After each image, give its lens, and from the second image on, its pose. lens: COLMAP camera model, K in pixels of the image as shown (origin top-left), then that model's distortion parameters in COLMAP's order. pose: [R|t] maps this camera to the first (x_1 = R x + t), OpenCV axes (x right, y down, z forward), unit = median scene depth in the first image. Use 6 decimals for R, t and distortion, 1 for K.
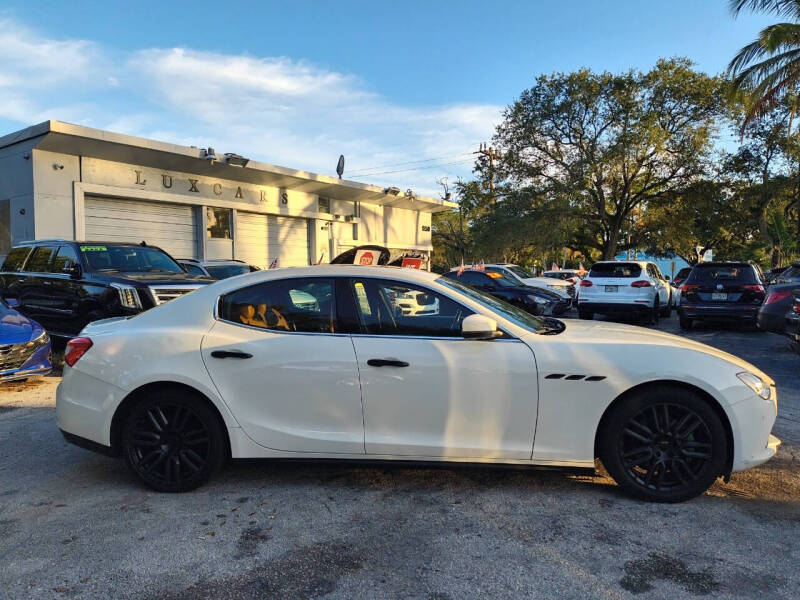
lens RADIAL K [[589.0, 0, 408.2], [0, 589.0, 302.2], [0, 0, 1]] dist [0.053945, -0.078096]
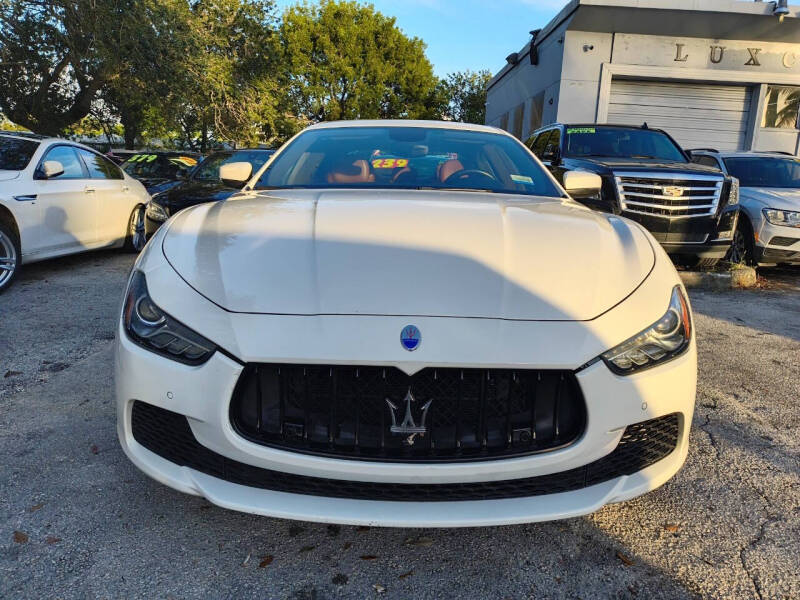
lens RADIAL K [[594.4, 0, 402.6], [0, 594.4, 297.0], [0, 0, 1]] dist [-0.005591, -0.007772]
pose [[0.591534, 0.186715, -0.784362, 0.019640], [-0.085208, 0.981846, 0.169465, 0.012310], [0.801765, -0.033410, 0.596705, 0.149084]]
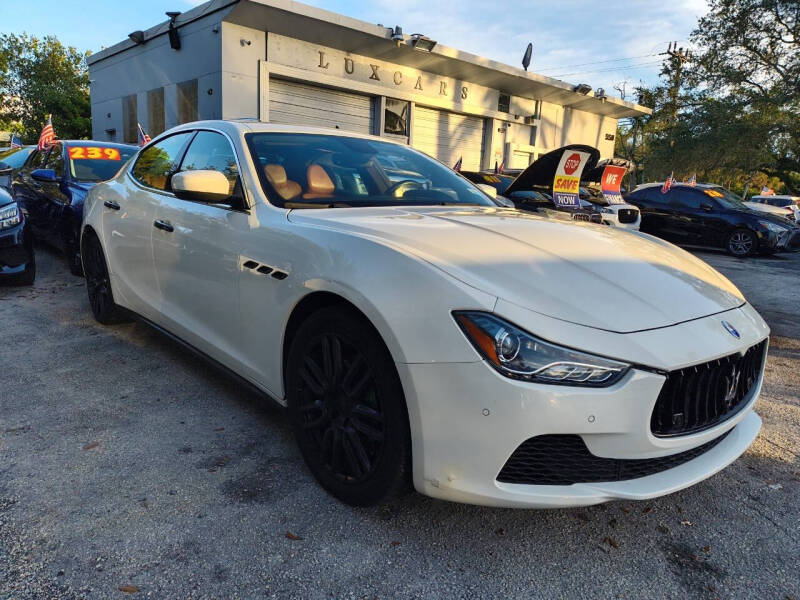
lens RADIAL K [[574.9, 0, 398.5], [0, 574.9, 313.7], [0, 0, 1]] dist [0.046247, -0.045575]
pose [[0.972038, 0.108145, -0.208440, -0.082675], [-0.073659, 0.983262, 0.166642, 0.014732], [0.222973, -0.146629, 0.963734, 0.077954]]
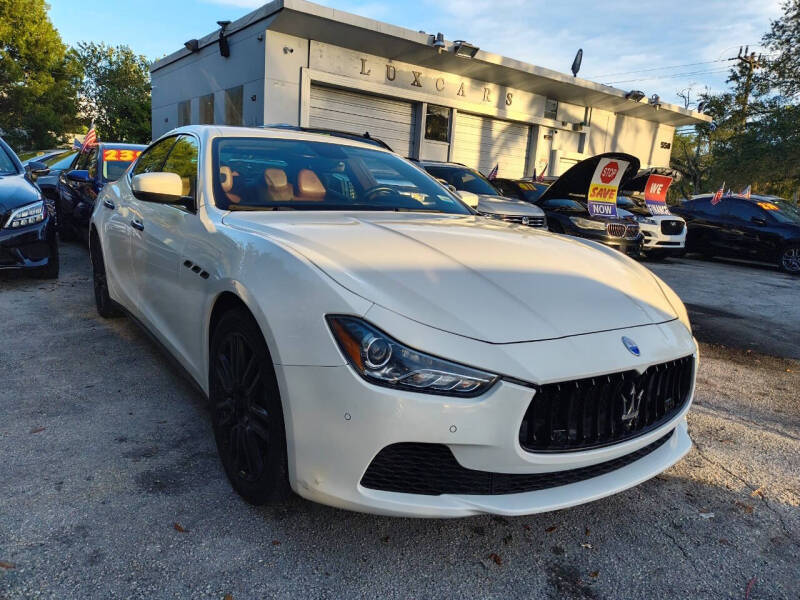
lens RADIAL K [[574.9, 0, 398.5], [0, 574.9, 313.7], [0, 0, 1]] dist [0.046247, -0.045575]
pose [[0.941843, 0.143223, -0.304004, -0.052383], [-0.095820, 0.981534, 0.165560, 0.012216], [0.322102, -0.126802, 0.938175, 0.085955]]
